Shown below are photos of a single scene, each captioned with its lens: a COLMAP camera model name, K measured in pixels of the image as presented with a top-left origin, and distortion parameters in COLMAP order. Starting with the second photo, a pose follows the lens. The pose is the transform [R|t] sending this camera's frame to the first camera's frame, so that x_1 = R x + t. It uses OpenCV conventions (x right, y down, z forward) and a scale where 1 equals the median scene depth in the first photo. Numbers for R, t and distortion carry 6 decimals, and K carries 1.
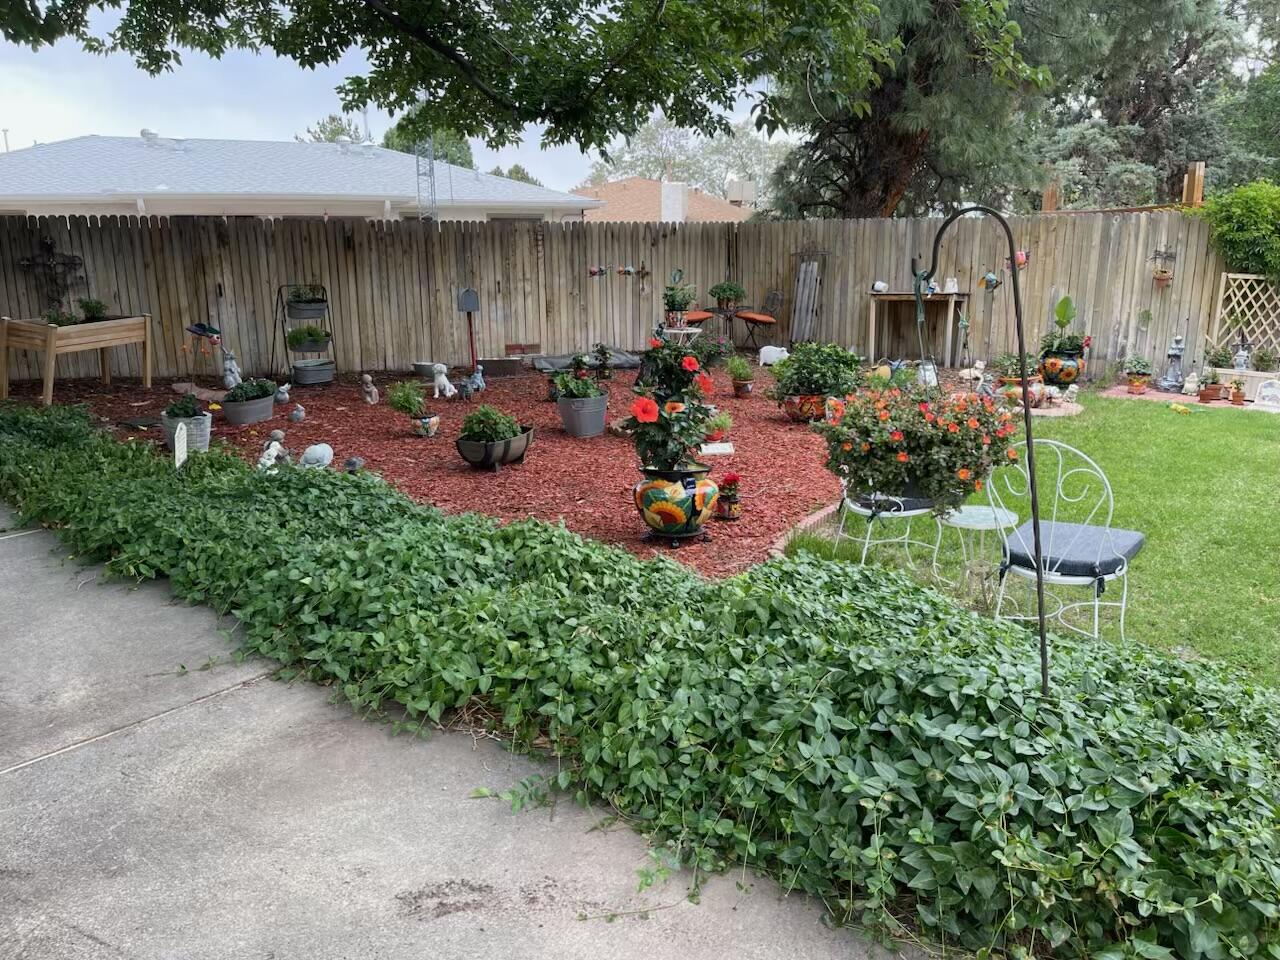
lens RADIAL K [[969.0, 0, 651.9], [0, 969.0, 483.2], [0, 0, 1]] dist [0.063493, -0.087649]
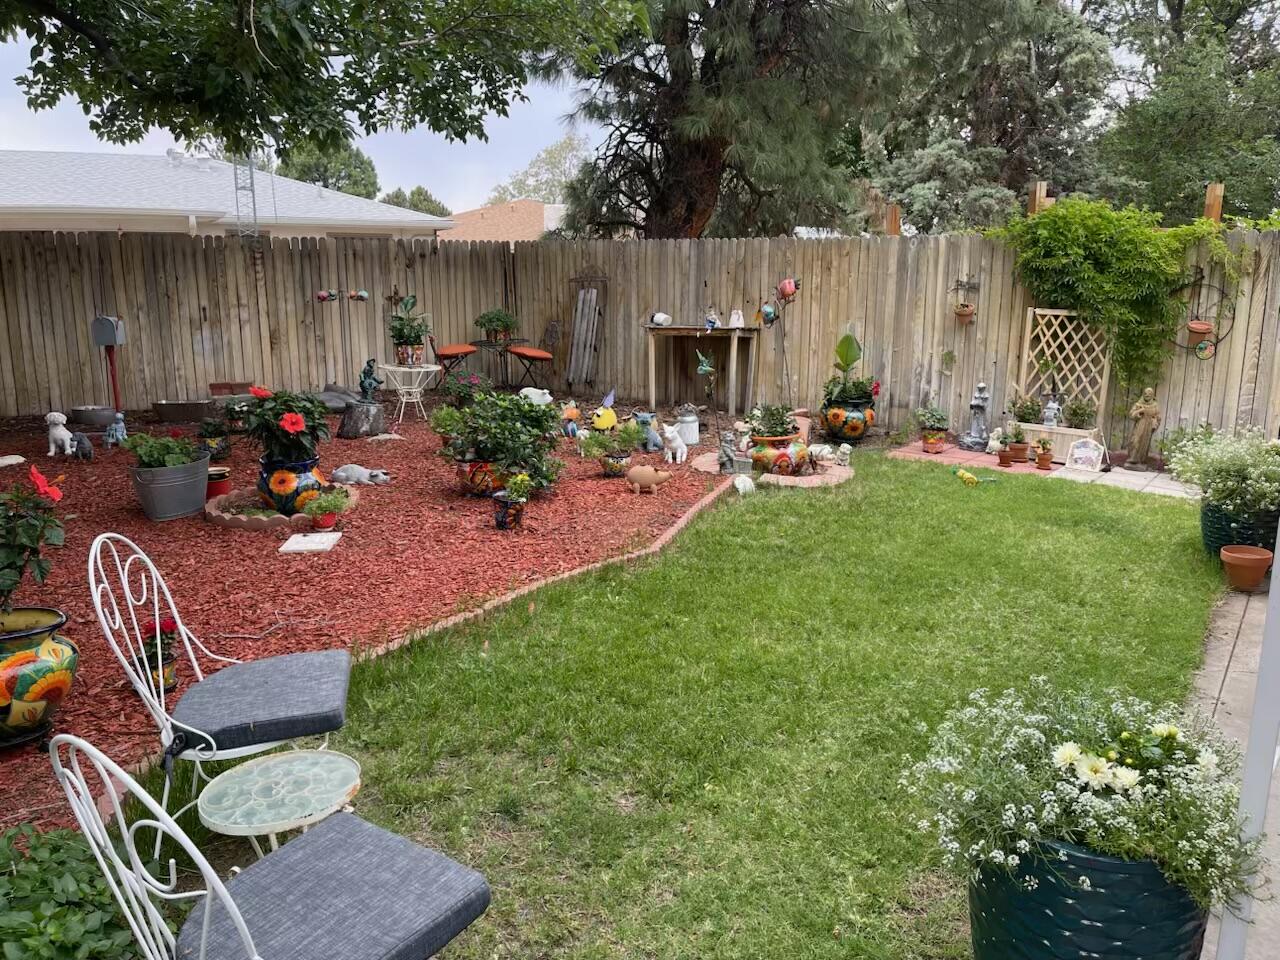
lens RADIAL K [[956.9, 0, 640.0], [0, 956.9, 480.0], [0, 0, 1]] dist [0.063322, -0.085154]
pose [[0.998756, 0.000009, 0.049857, 0.199235], [0.001272, 0.999670, -0.025666, -0.045494], [-0.049841, 0.025697, 0.998427, 0.193305]]
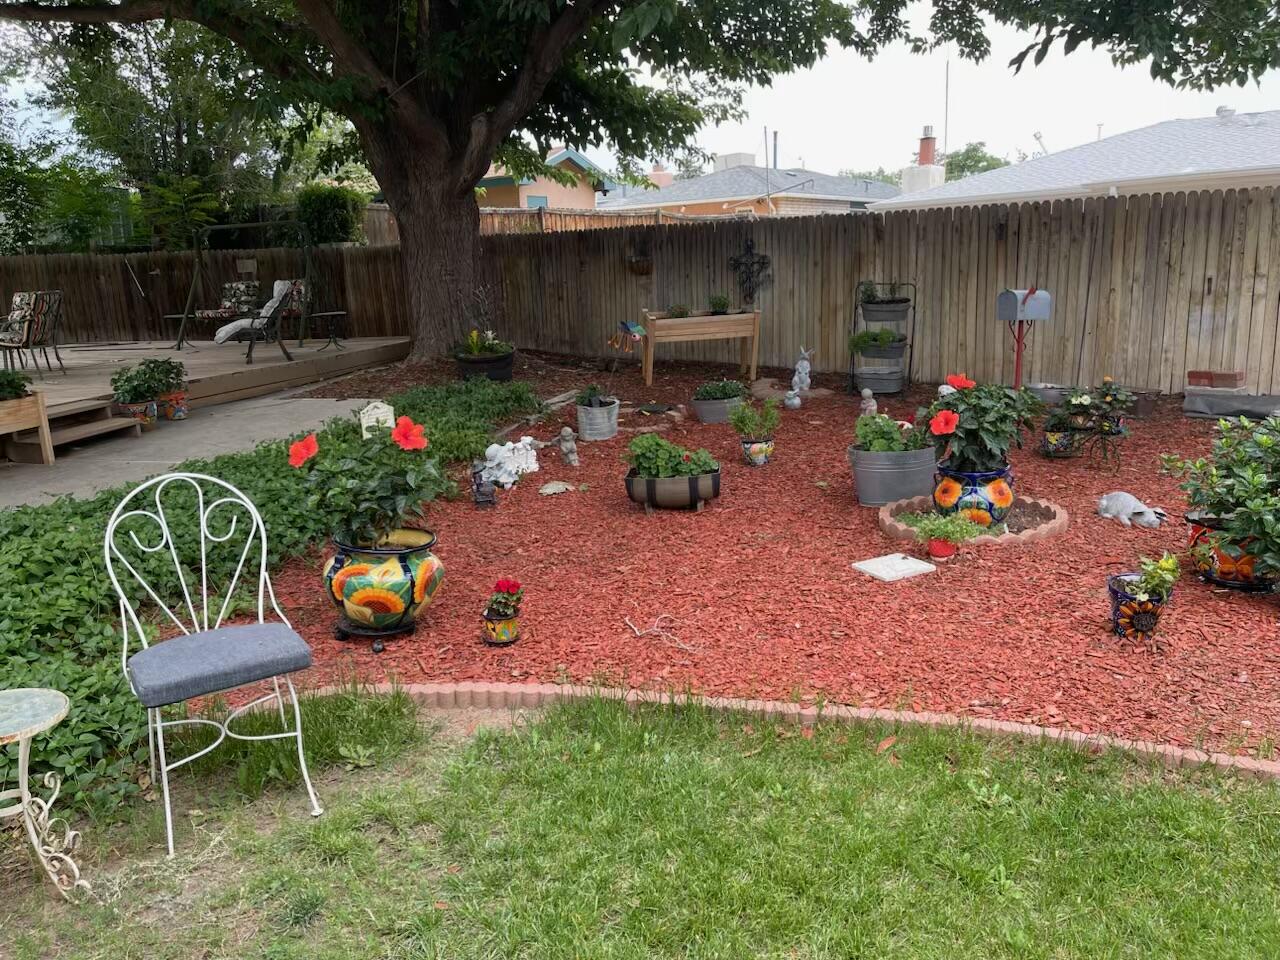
lens RADIAL K [[969.0, 0, 651.9], [0, 969.0, 483.2], [0, 0, 1]] dist [0.063493, -0.087649]
pose [[0.379461, 0.196648, -0.904068, 0.396414], [-0.186463, 0.973356, 0.133455, -0.100888], [0.906223, 0.117935, 0.406018, 0.450386]]
